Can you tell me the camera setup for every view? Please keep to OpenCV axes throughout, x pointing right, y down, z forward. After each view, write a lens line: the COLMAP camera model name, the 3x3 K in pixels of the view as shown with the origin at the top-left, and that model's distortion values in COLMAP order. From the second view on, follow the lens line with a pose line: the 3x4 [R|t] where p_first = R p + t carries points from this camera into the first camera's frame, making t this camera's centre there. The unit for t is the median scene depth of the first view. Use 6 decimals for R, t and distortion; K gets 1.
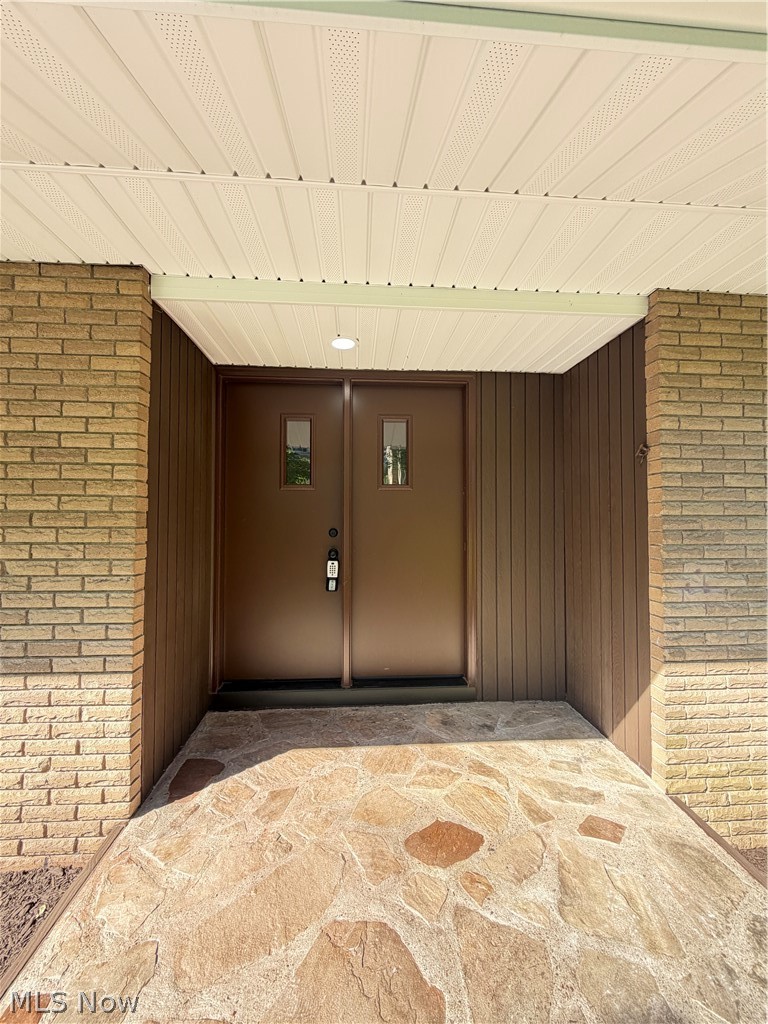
lens RADIAL K [[407.7, 0, 384.1], [0, 407.7, 508.8], [0, 0, 1]] dist [-0.000989, 0.000274]
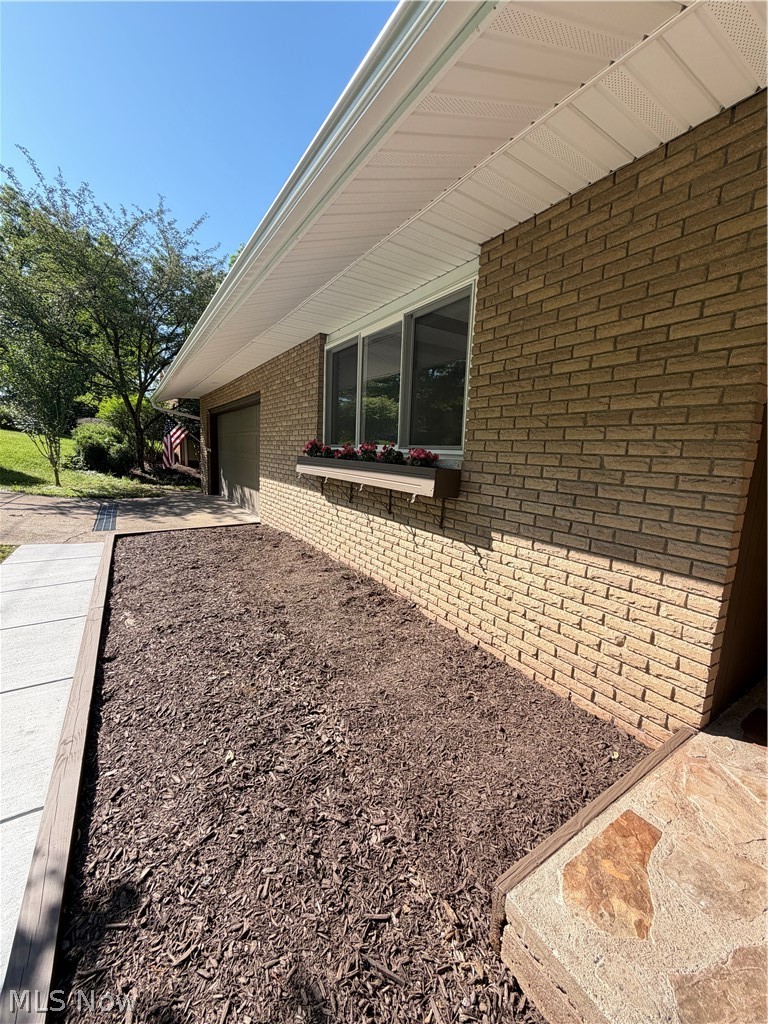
lens RADIAL K [[407.7, 0, 381.3], [0, 407.7, 510.4], [0, 0, 1]] dist [-0.000989, 0.000274]
pose [[0.468913, 0.142422, -0.871686, -0.211684], [-0.021786, 0.988479, 0.149784, 0.120378], [0.882976, -0.051245, 0.466613, -0.081885]]
